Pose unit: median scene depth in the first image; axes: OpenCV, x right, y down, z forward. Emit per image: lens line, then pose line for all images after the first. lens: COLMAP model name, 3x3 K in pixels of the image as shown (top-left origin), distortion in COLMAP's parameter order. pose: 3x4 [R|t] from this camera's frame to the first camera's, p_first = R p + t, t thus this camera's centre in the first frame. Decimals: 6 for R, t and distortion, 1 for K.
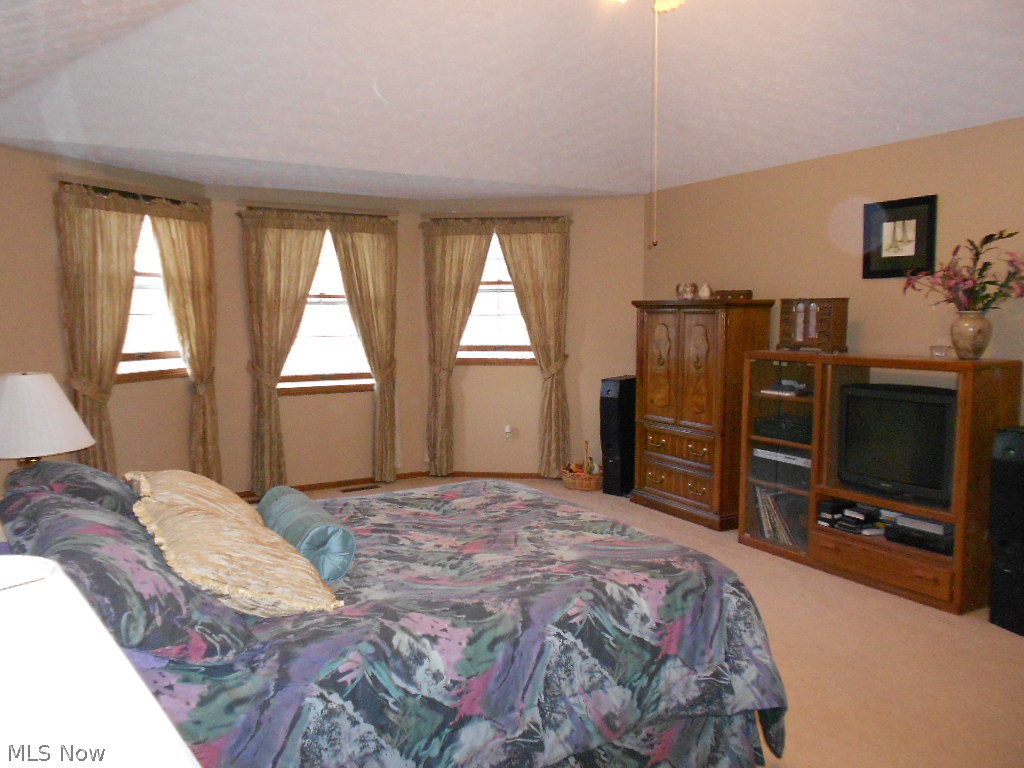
lens RADIAL K [[805.7, 0, 512.0], [0, 805.7, 384.0], [0, 0, 1]] dist [0.003771, -0.002306]
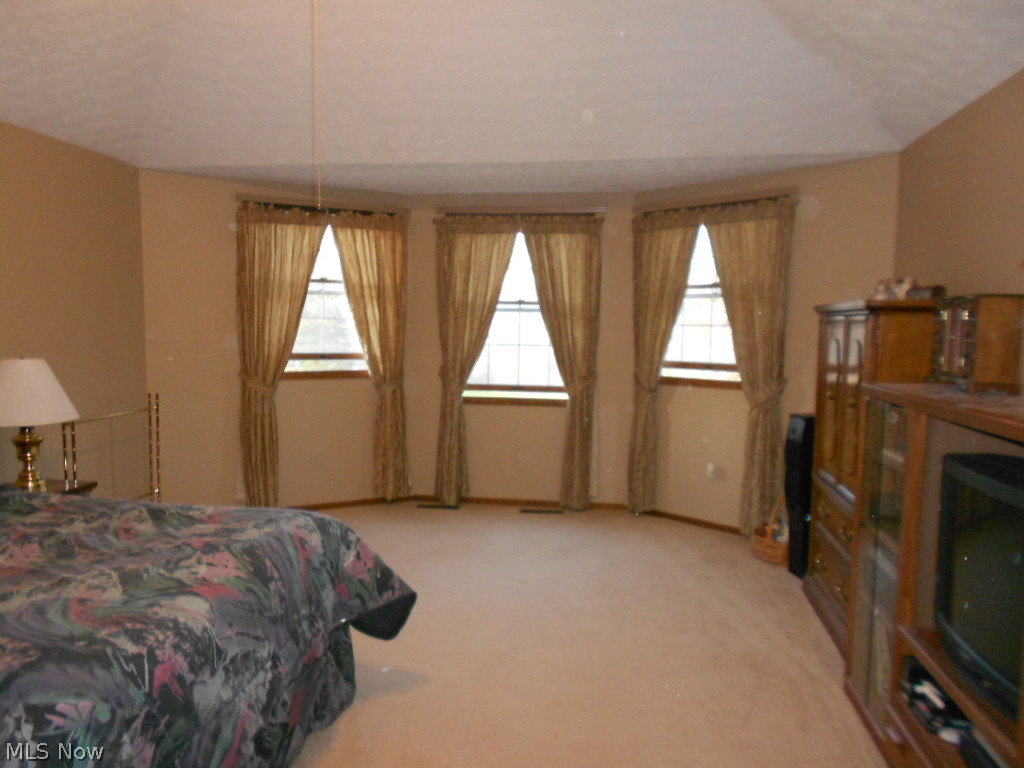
lens RADIAL K [[805.7, 0, 512.0], [0, 805.7, 384.0], [0, 0, 1]] dist [0.003771, -0.002306]
pose [[0.774161, 0.058166, -0.630310, 0.365904], [-0.072230, 0.997382, 0.003326, -0.016520], [0.628854, 0.042952, 0.776336, 0.270883]]
